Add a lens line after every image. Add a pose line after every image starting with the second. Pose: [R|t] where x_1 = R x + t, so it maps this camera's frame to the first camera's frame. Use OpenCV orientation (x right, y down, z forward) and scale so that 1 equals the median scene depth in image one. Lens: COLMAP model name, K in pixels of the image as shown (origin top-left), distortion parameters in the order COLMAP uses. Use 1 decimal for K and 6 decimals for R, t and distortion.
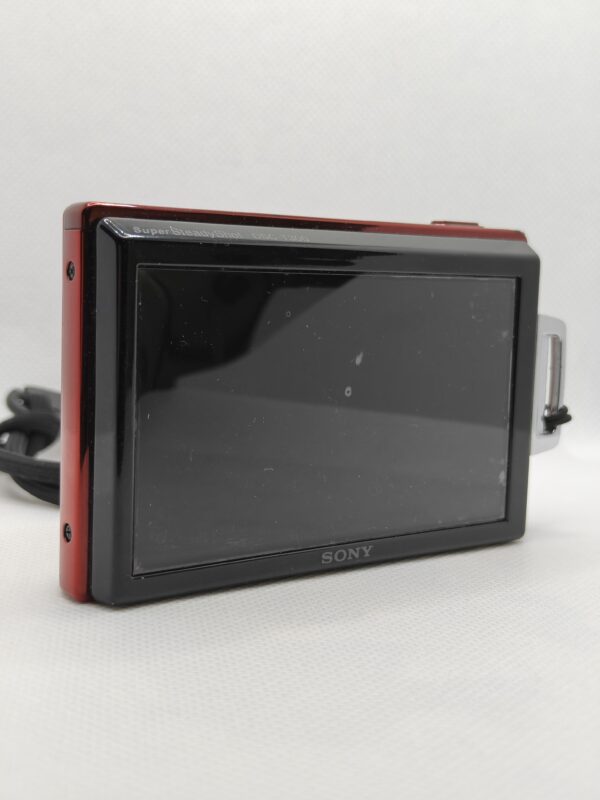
lens RADIAL K [[1122.2, 0, 300.0], [0, 1122.2, 400.0], [0, 0, 1]] dist [0.008445, 0.013887]
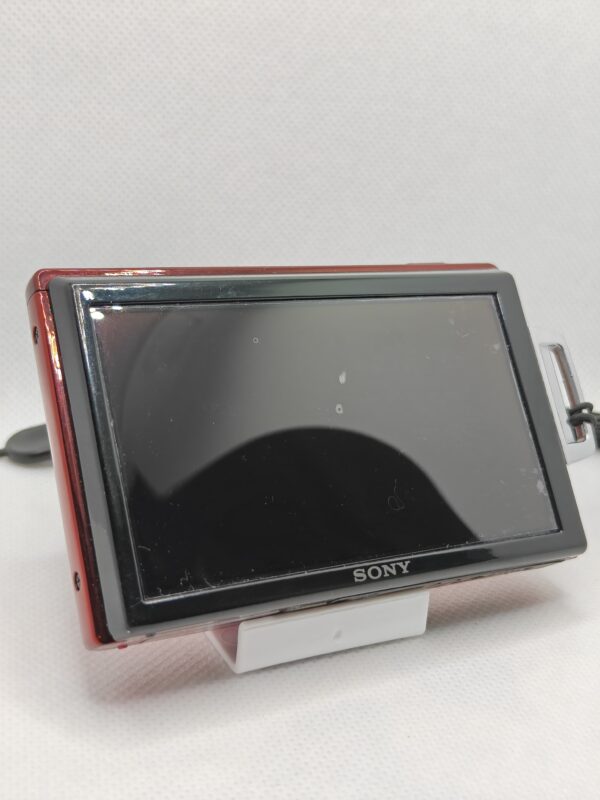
lens RADIAL K [[1122.2, 0, 300.0], [0, 1122.2, 400.0], [0, 0, 1]] dist [0.008445, 0.013887]
pose [[0.958025, -0.272207, -0.089955, 0.093153], [0.221996, 0.902928, -0.368021, 0.316573], [0.181400, 0.332603, 0.925456, 0.061708]]
